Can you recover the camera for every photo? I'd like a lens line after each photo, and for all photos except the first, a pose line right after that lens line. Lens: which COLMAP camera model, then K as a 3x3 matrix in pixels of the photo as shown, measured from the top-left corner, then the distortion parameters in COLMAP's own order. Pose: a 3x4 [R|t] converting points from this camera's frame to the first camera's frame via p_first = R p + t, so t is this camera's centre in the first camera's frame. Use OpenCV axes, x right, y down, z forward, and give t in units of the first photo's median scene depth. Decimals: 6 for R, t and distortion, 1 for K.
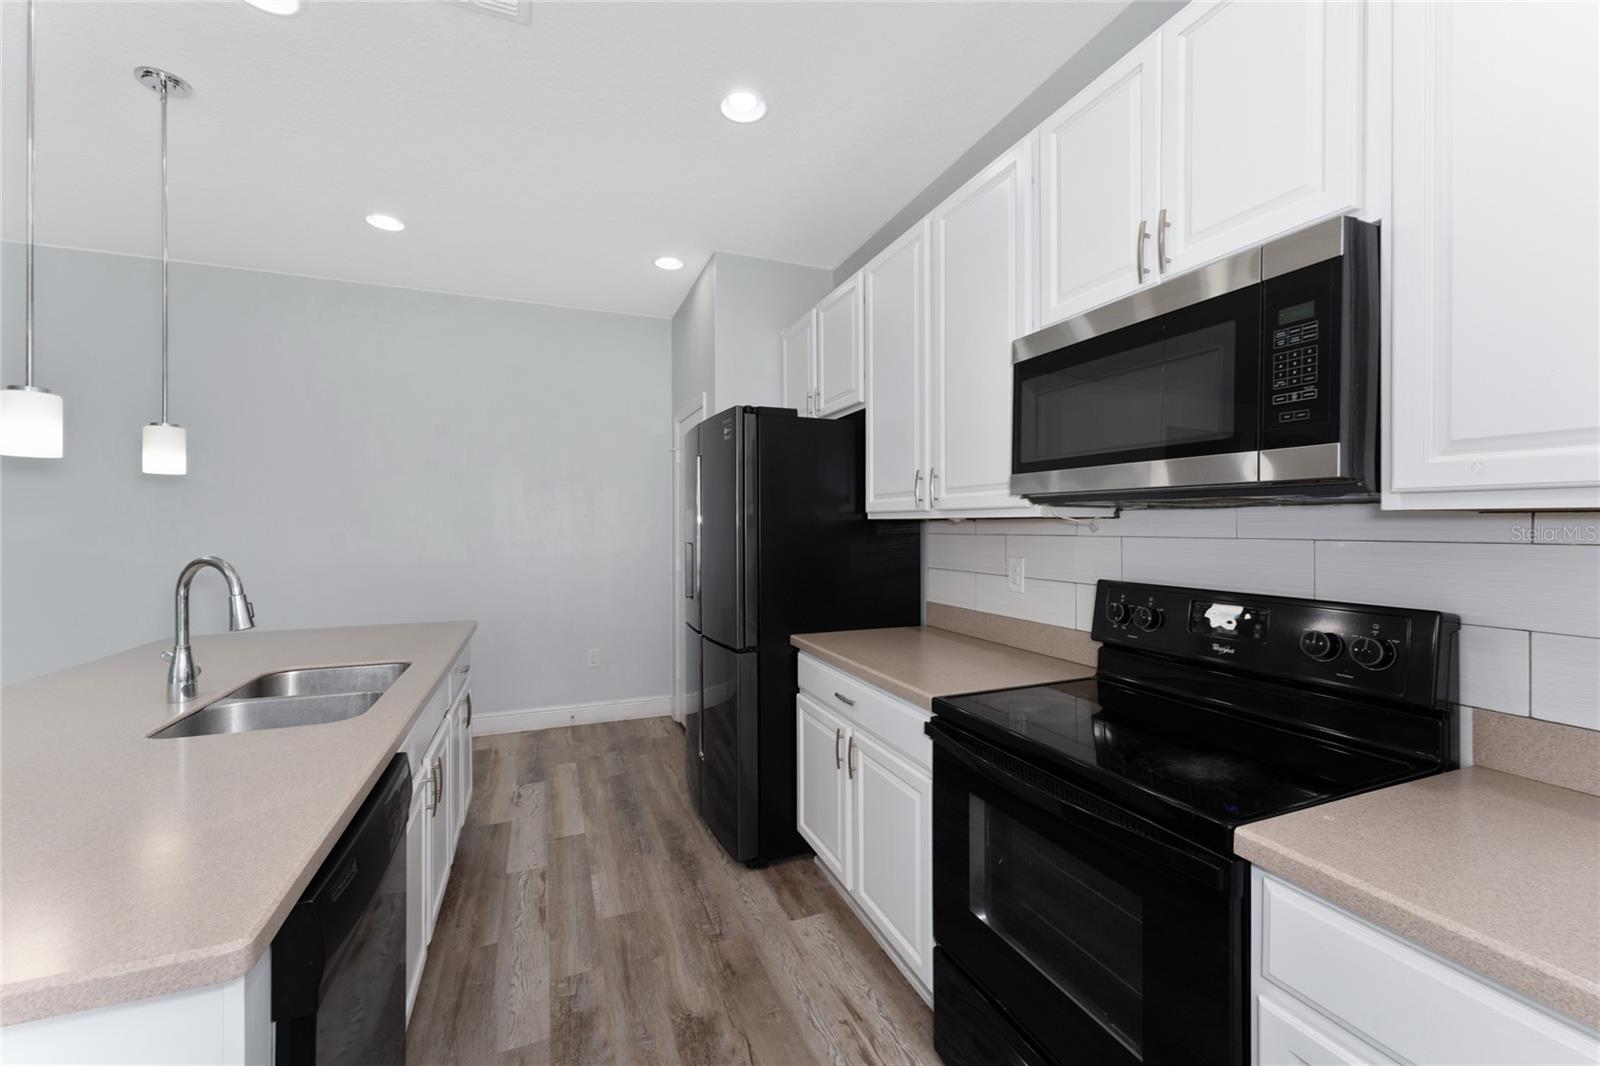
lens RADIAL K [[643.5, 0, 798.0], [0, 643.5, 529.8], [0, 0, 1]] dist [0.002184, -0.000172]
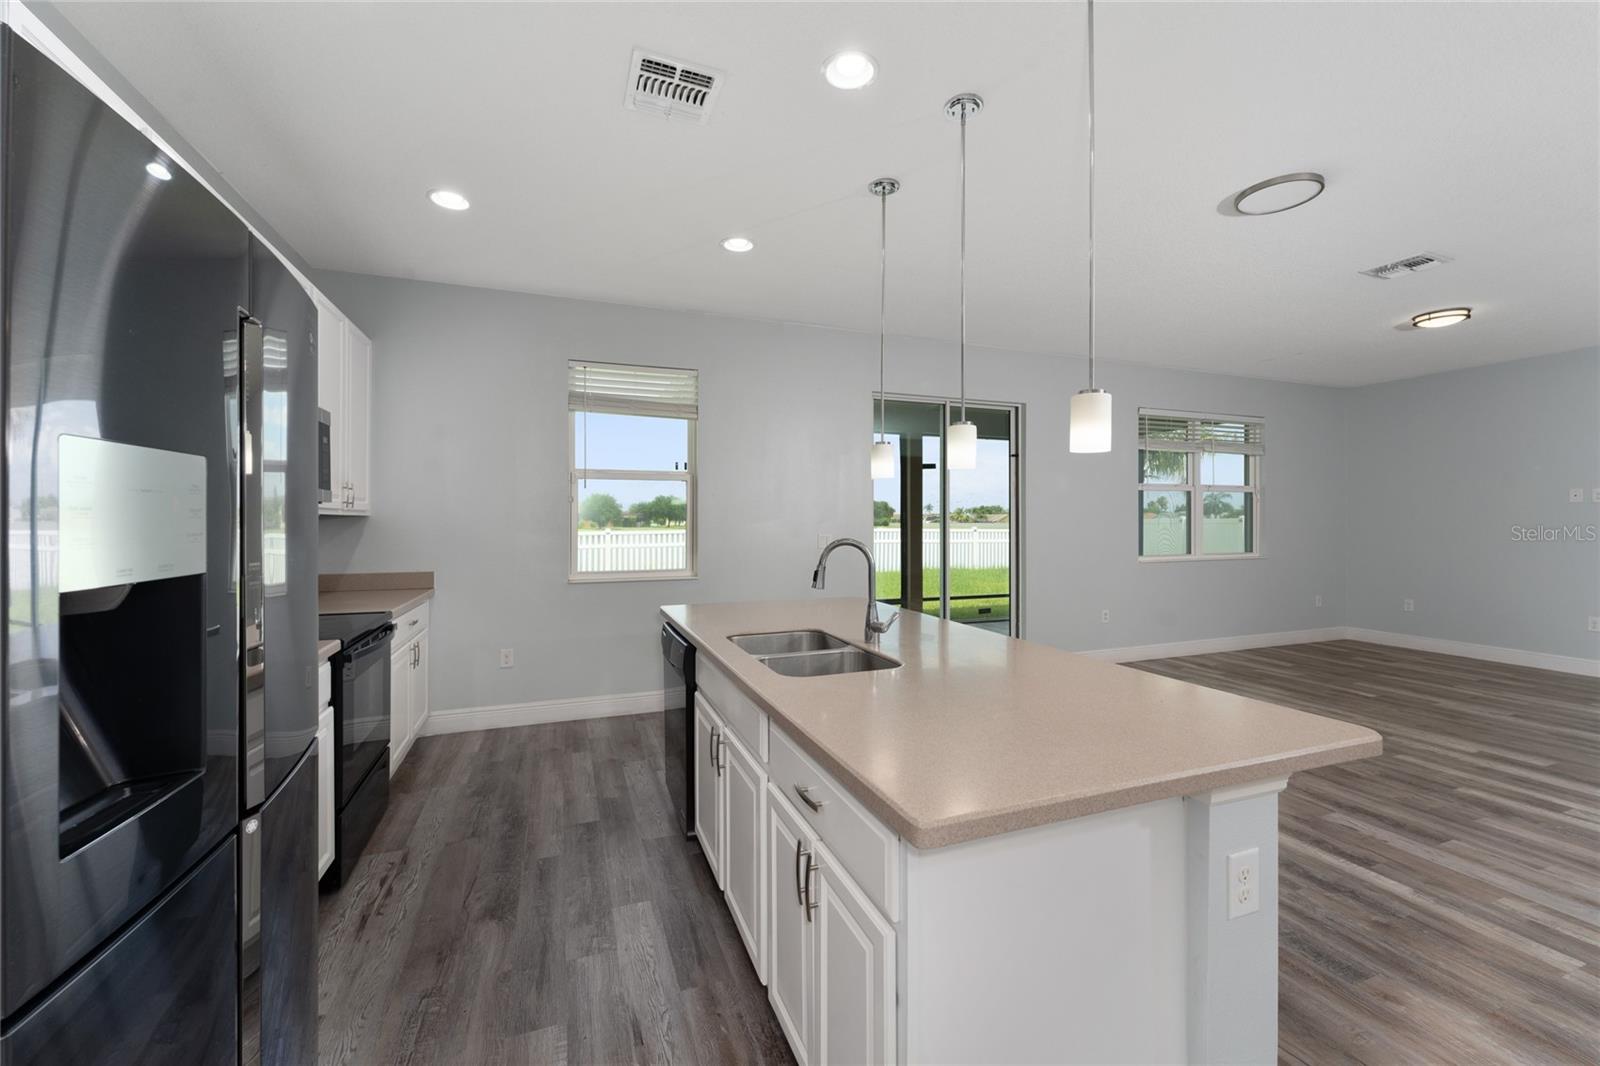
lens RADIAL K [[643.5, 0, 798.2], [0, 643.5, 520.0], [0, 0, 1]] dist [0.002184, -0.000172]
pose [[-0.999814, 0.003399, 0.018964, -0.691297], [0.003597, 0.999939, 0.010408, -0.011104], [-0.018928, 0.010475, -0.999766, 2.004743]]
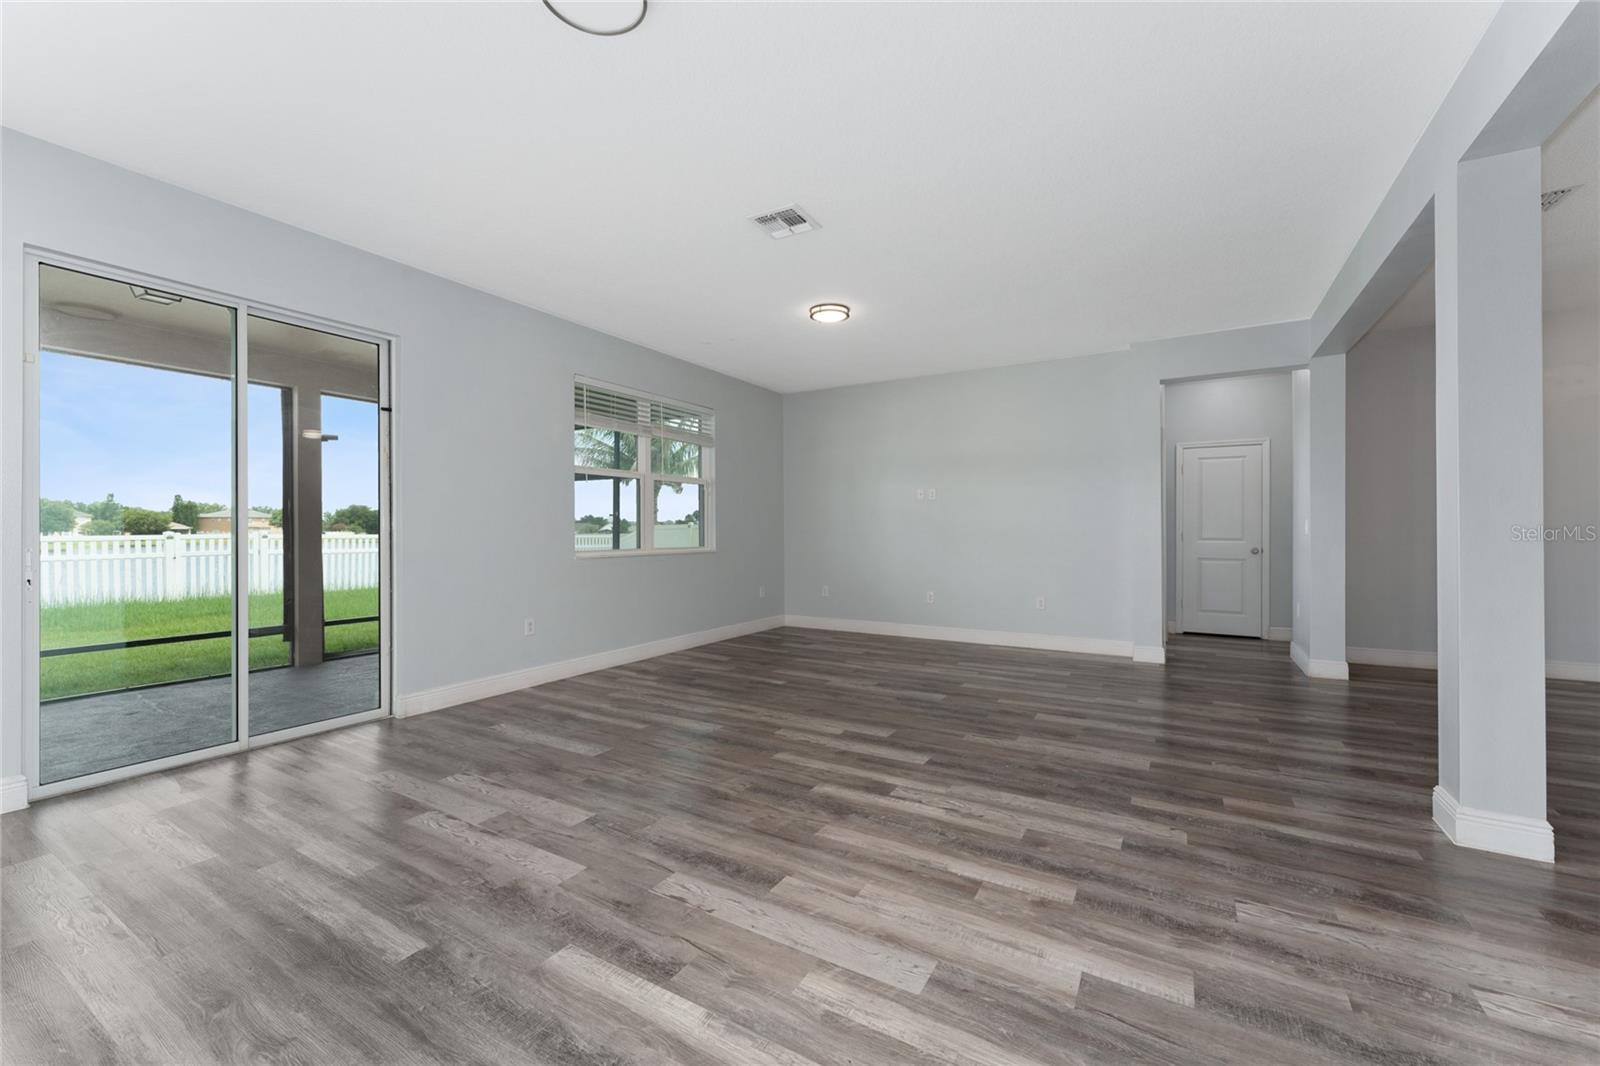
lens RADIAL K [[643.5, 0, 799.0], [0, 643.5, 530.1], [0, 0, 1]] dist [0.002184, -0.000172]
pose [[-0.796917, 0.003927, -0.604077, -1.433413], [-0.001535, 0.999962, 0.008526, 0.095160], [0.604087, 0.007722, -0.796881, 1.479434]]
